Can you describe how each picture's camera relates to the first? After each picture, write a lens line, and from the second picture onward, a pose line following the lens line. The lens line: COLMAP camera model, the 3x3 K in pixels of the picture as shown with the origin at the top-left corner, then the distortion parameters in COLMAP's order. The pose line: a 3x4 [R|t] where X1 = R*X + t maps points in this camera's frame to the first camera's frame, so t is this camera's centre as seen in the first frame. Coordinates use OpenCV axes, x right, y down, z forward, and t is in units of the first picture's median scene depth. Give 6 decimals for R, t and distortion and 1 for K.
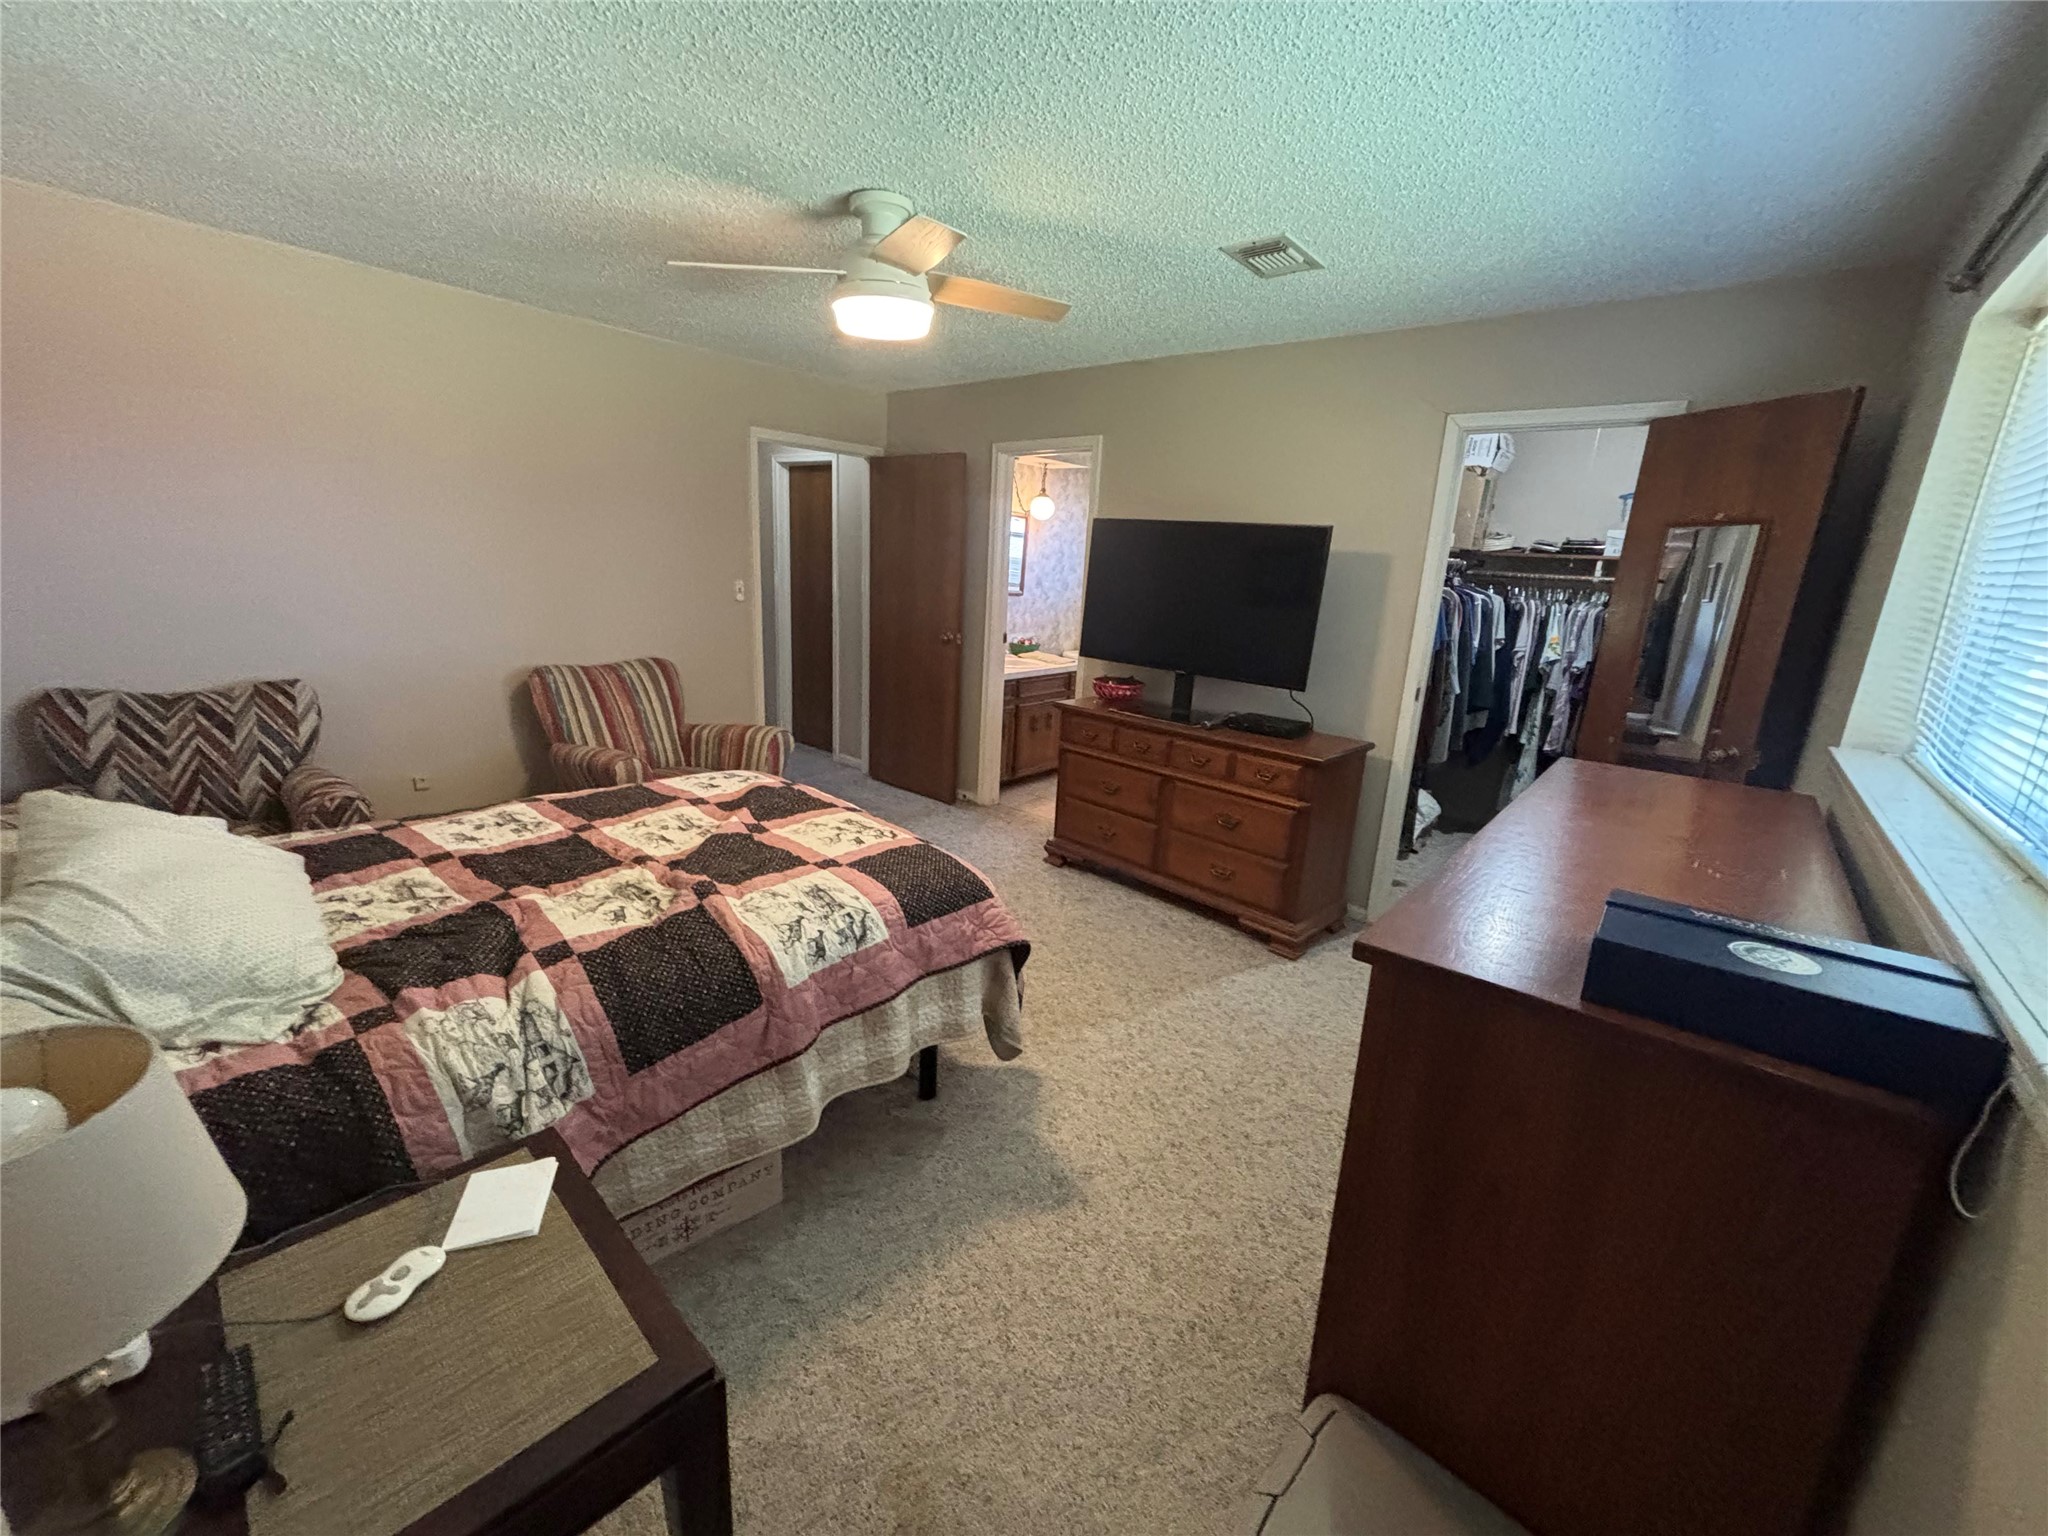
lens RADIAL K [[831.9, 0, 1025.8], [0, 831.9, 769.6], [0, 0, 1]] dist [0.013644, -0.000154]
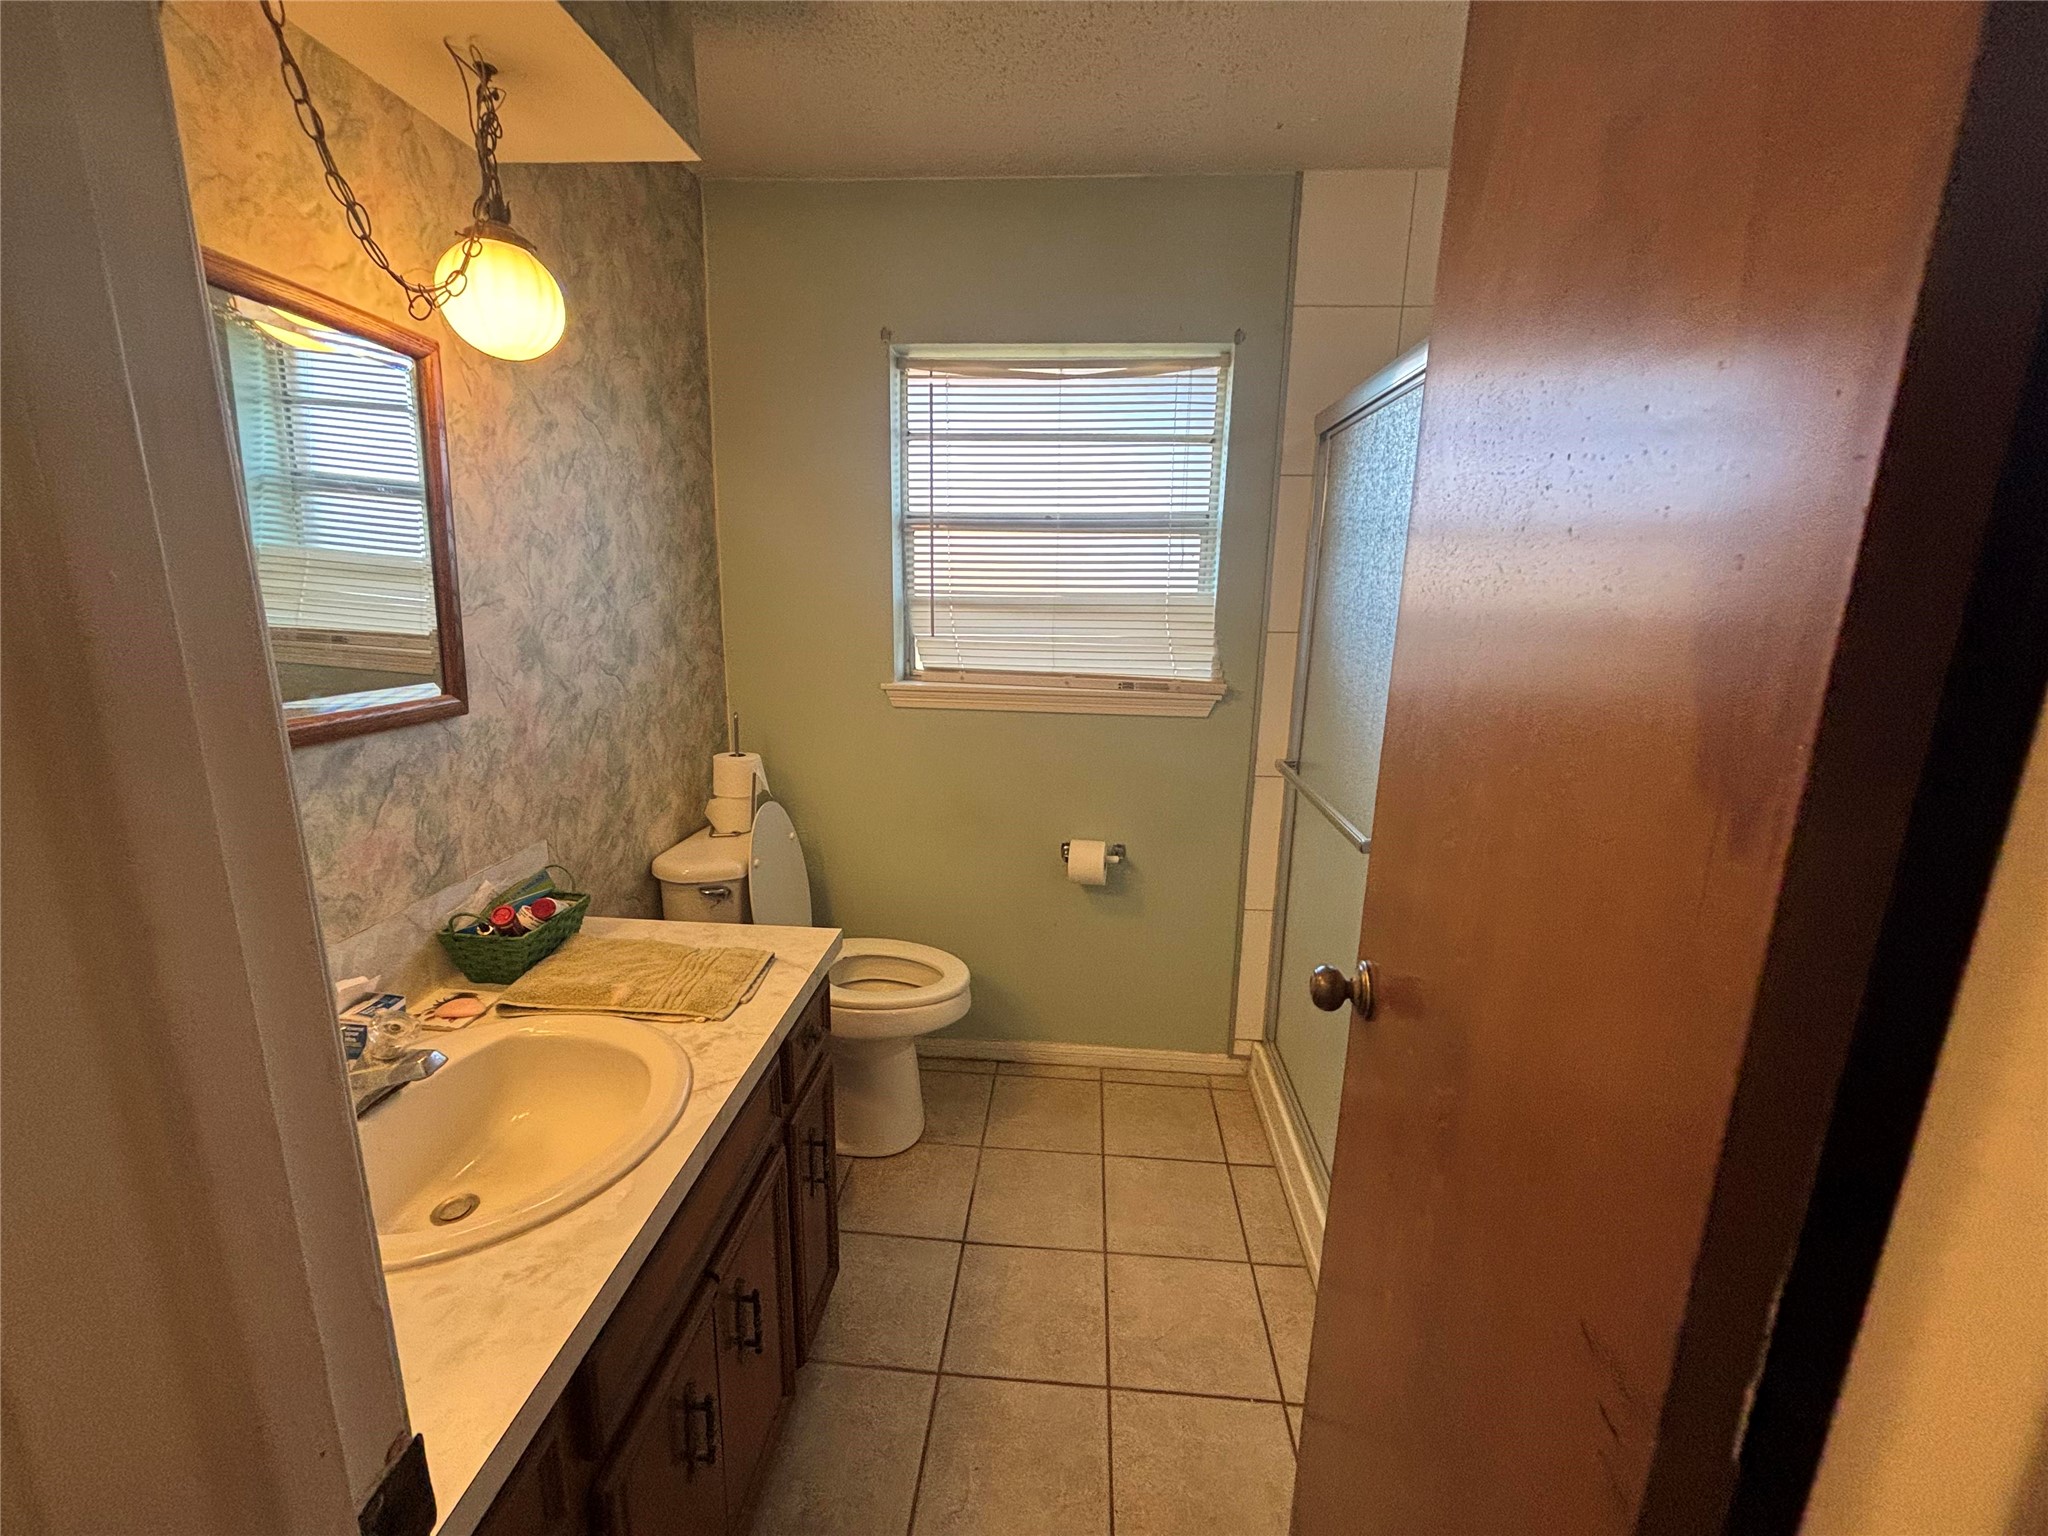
lens RADIAL K [[831.9, 0, 1019.6], [0, 831.9, 766.9], [0, 0, 1]] dist [0.013644, -0.000154]
pose [[0.814149, -0.166995, 0.556125, -0.009598], [0.170664, 0.984268, 0.045712, -0.175741], [-0.555010, 0.057694, 0.829841, 0.710948]]
